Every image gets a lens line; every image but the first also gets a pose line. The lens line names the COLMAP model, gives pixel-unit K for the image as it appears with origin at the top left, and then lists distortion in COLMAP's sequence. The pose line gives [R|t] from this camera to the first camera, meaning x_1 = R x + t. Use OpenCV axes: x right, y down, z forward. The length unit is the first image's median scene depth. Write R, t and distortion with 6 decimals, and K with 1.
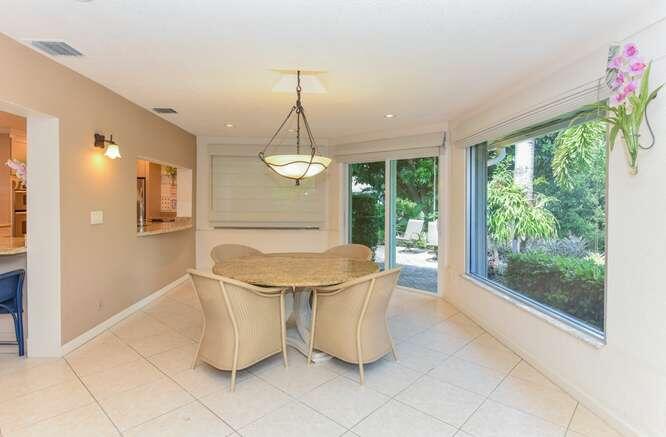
lens RADIAL K [[361.0, 0, 330.6], [0, 361.0, 204.9], [0, 0, 1]] dist [0.001027, 0.001180]
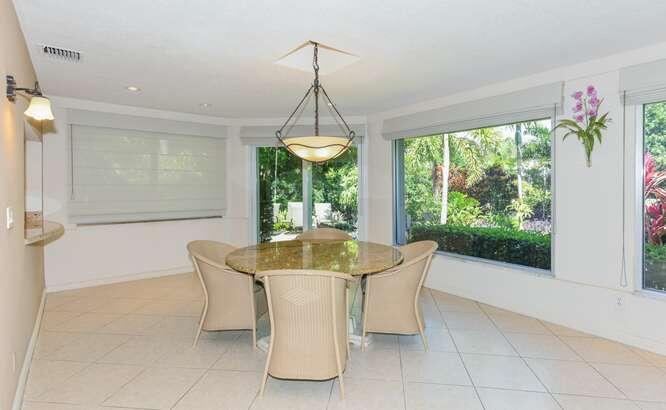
lens RADIAL K [[353.7, 0, 345.5], [0, 353.7, 187.2], [0, 0, 1]] dist [0.019869, 0.000042]
pose [[0.811086, -0.012868, 0.584786, -0.544655], [0.016054, 0.999871, -0.000264, -0.004641], [-0.584707, 0.009602, 0.811188, 0.192089]]
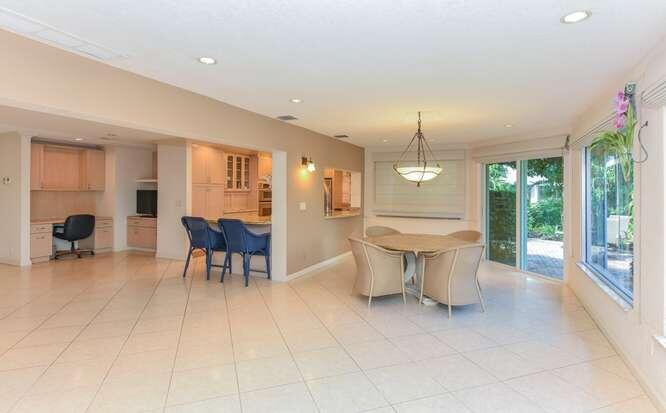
lens RADIAL K [[355.0, 0, 333.7], [0, 355.0, 191.7], [0, 0, 1]] dist [-0.000855, -0.000108]
pose [[0.886400, -0.002495, -0.462913, 0.257455], [-0.004638, 0.999887, -0.014270, -0.010140], [0.462897, 0.014796, 0.886289, -0.418718]]
